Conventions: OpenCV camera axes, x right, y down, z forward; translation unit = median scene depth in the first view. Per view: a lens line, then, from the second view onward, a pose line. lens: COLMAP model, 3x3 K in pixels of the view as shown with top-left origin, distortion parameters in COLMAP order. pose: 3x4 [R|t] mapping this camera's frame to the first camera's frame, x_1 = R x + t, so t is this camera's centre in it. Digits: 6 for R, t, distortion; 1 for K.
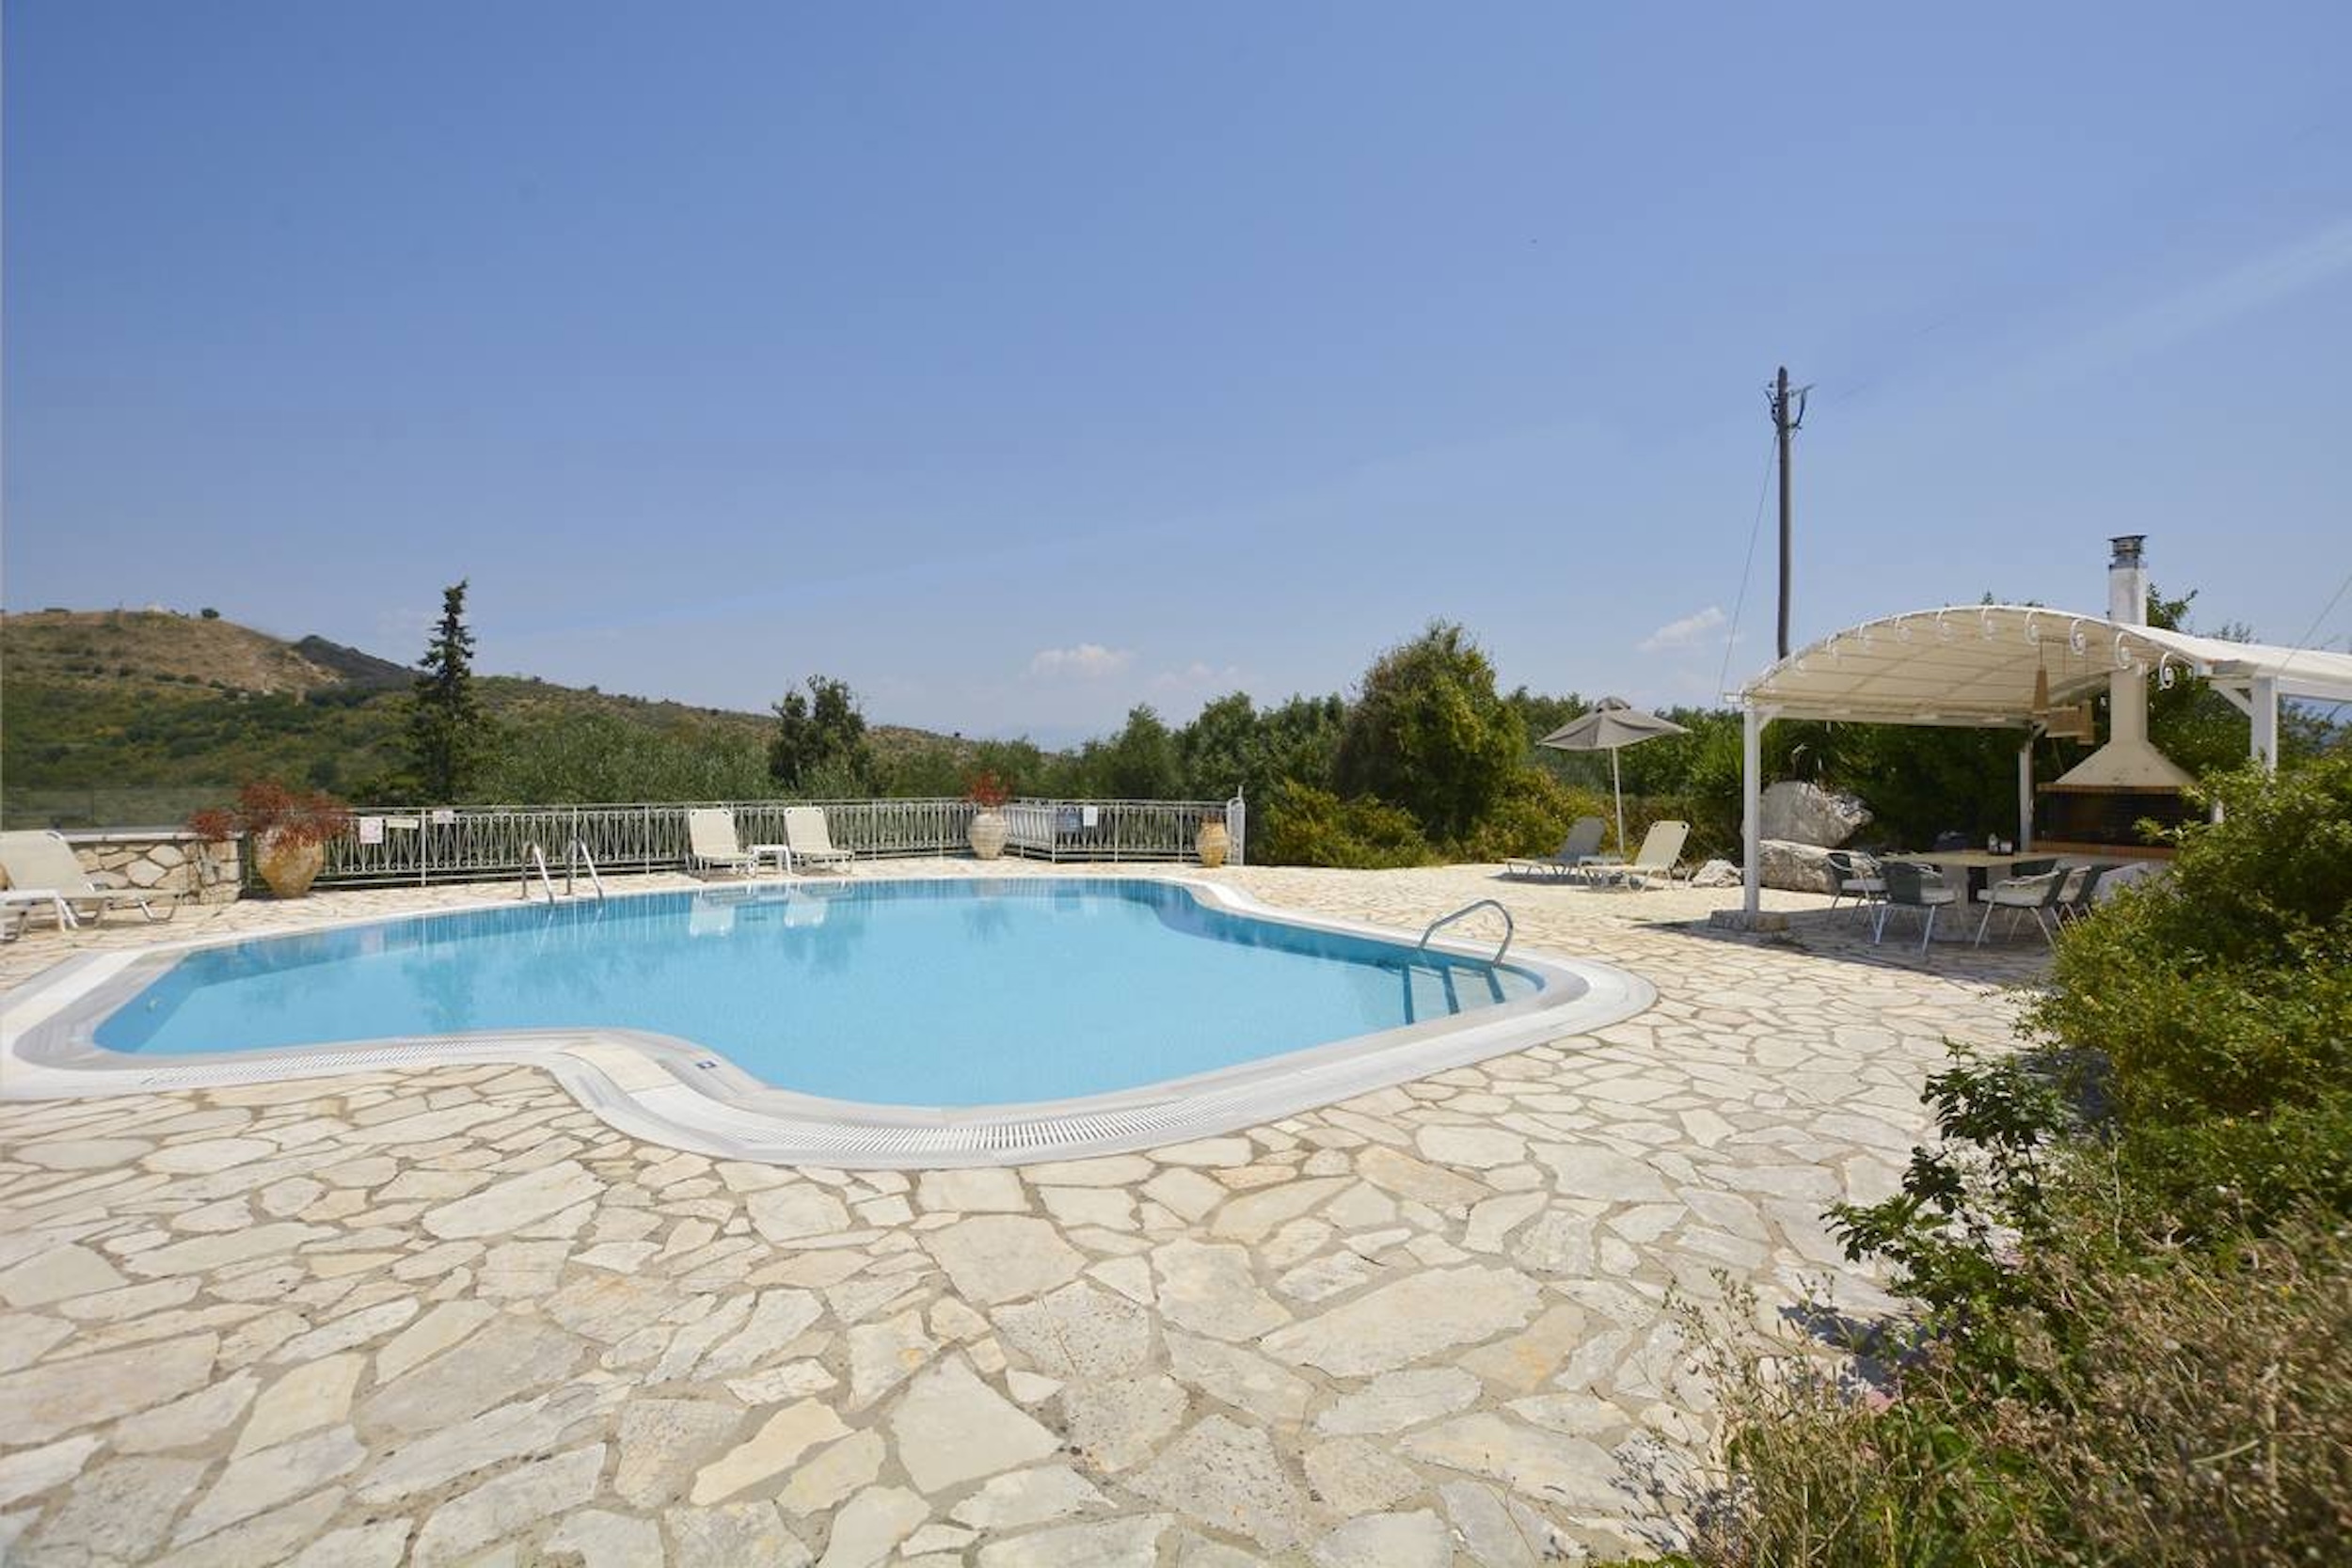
lens RADIAL K [[1077.7, 0, 1171.7], [0, 1077.7, 801.4], [0, 0, 1]] dist [0.021855, -0.016970]
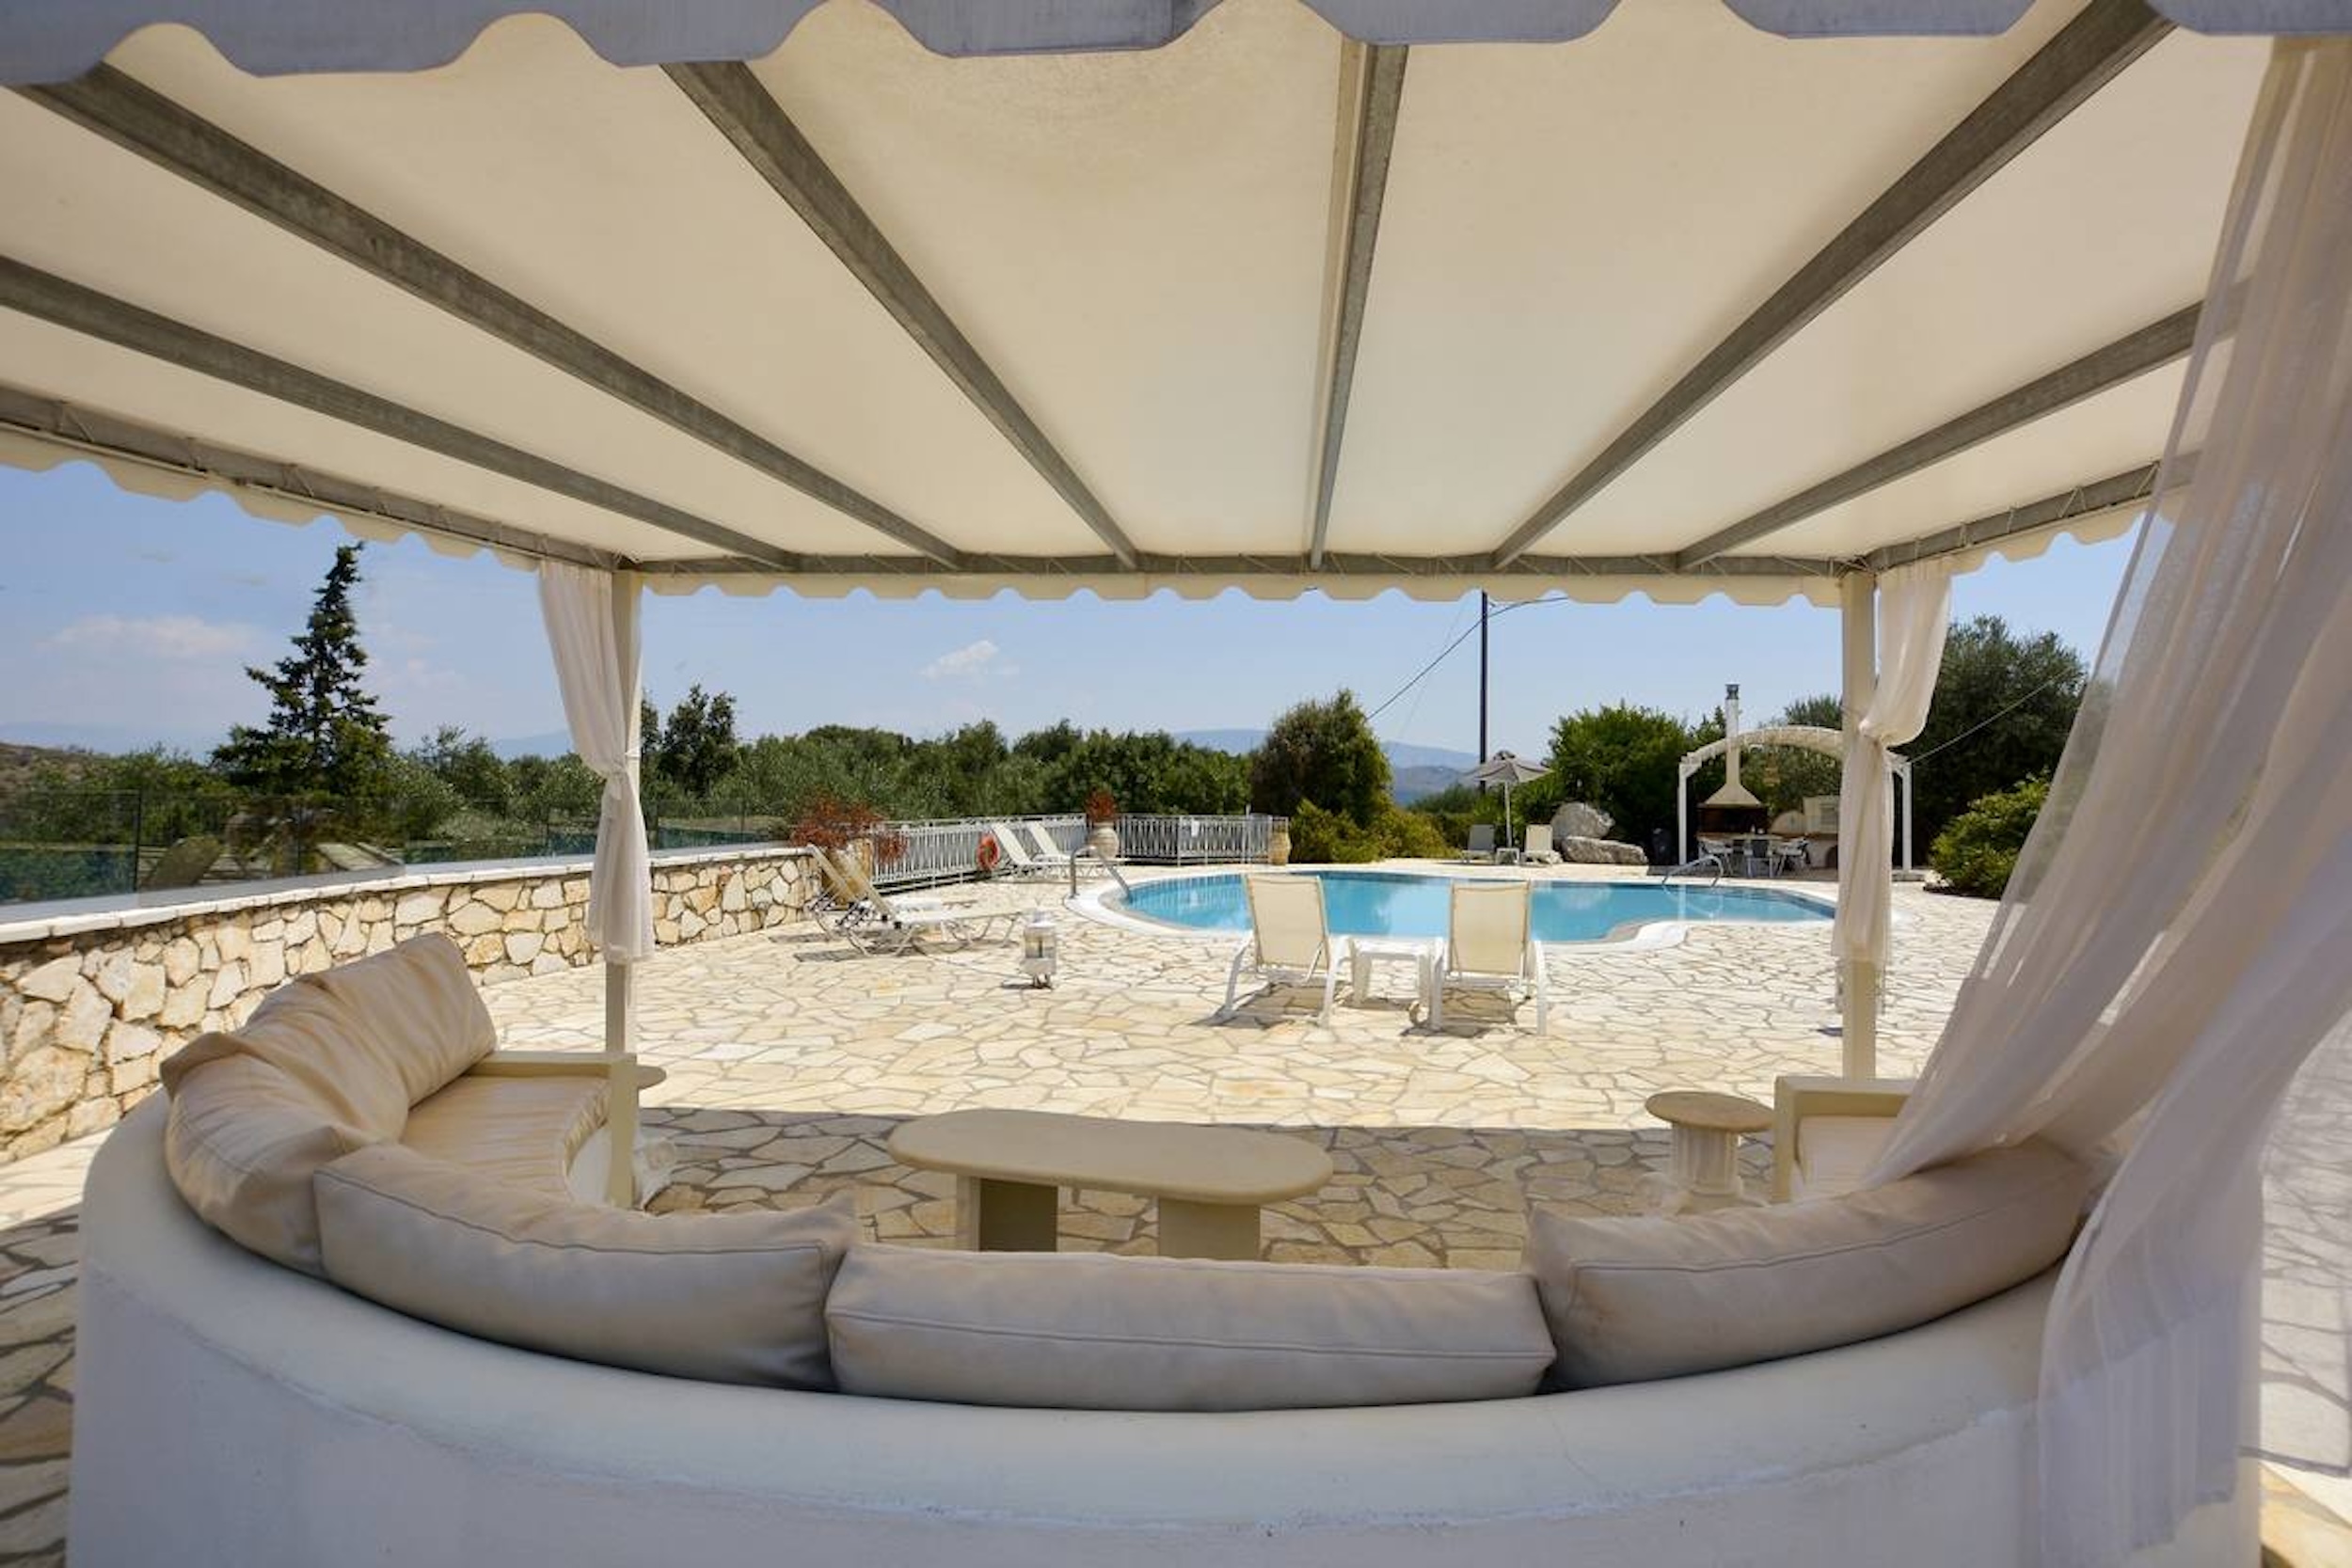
lens RADIAL K [[1077.7, 0, 1171.7], [0, 1077.7, 801.4], [0, 0, 1]] dist [0.021855, -0.016970]
pose [[0.805409, 0.003594, 0.592708, -0.946904], [0.007113, 0.999851, -0.015728, 0.002478], [-0.592676, 0.016884, 0.805264, -0.026150]]
